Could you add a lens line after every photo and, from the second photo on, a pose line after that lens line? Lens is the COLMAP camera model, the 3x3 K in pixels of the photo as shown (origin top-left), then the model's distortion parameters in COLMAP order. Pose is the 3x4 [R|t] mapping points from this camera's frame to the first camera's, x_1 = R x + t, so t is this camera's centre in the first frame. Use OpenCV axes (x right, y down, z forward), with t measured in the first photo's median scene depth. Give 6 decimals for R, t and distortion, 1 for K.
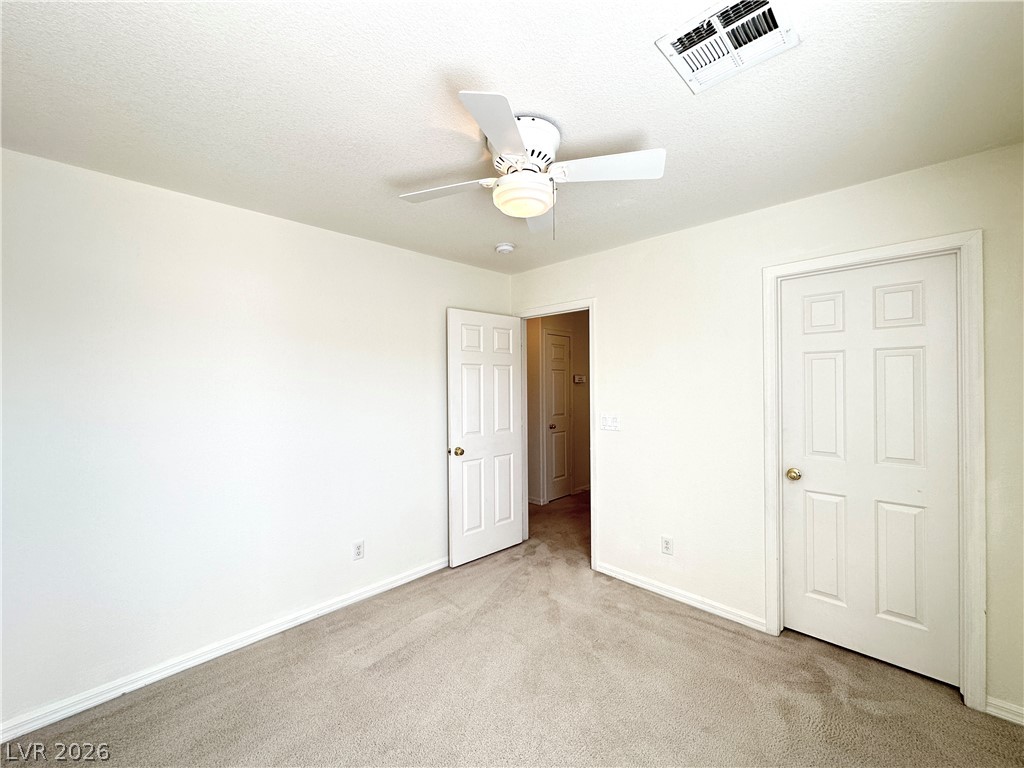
lens RADIAL K [[422.7, 0, 519.1], [0, 422.7, 385.0], [0, 0, 1]] dist [0.014127, -0.000238]
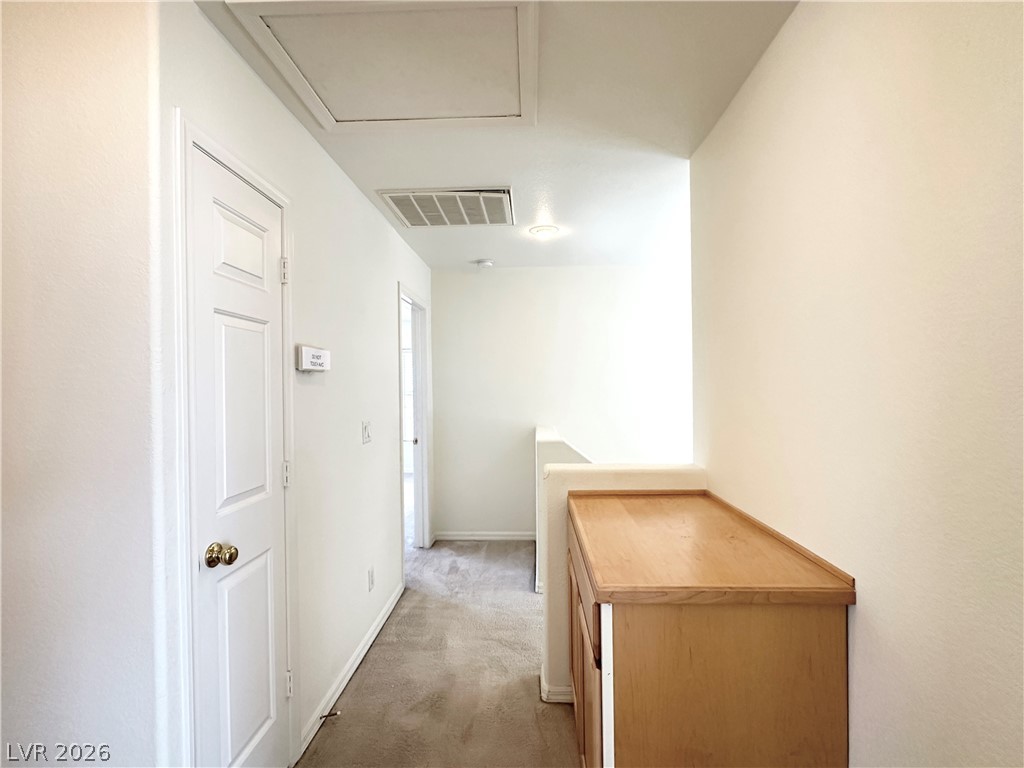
lens RADIAL K [[467.5, 0, 511.3], [0, 467.5, 385.2], [0, 0, 1]] dist [-0.002496, -0.000395]
pose [[0.742747, -0.013799, 0.669430, 0.024747], [0.011069, 0.999904, 0.008330, 0.003517], [-0.669480, 0.001223, 0.742829, 0.676489]]
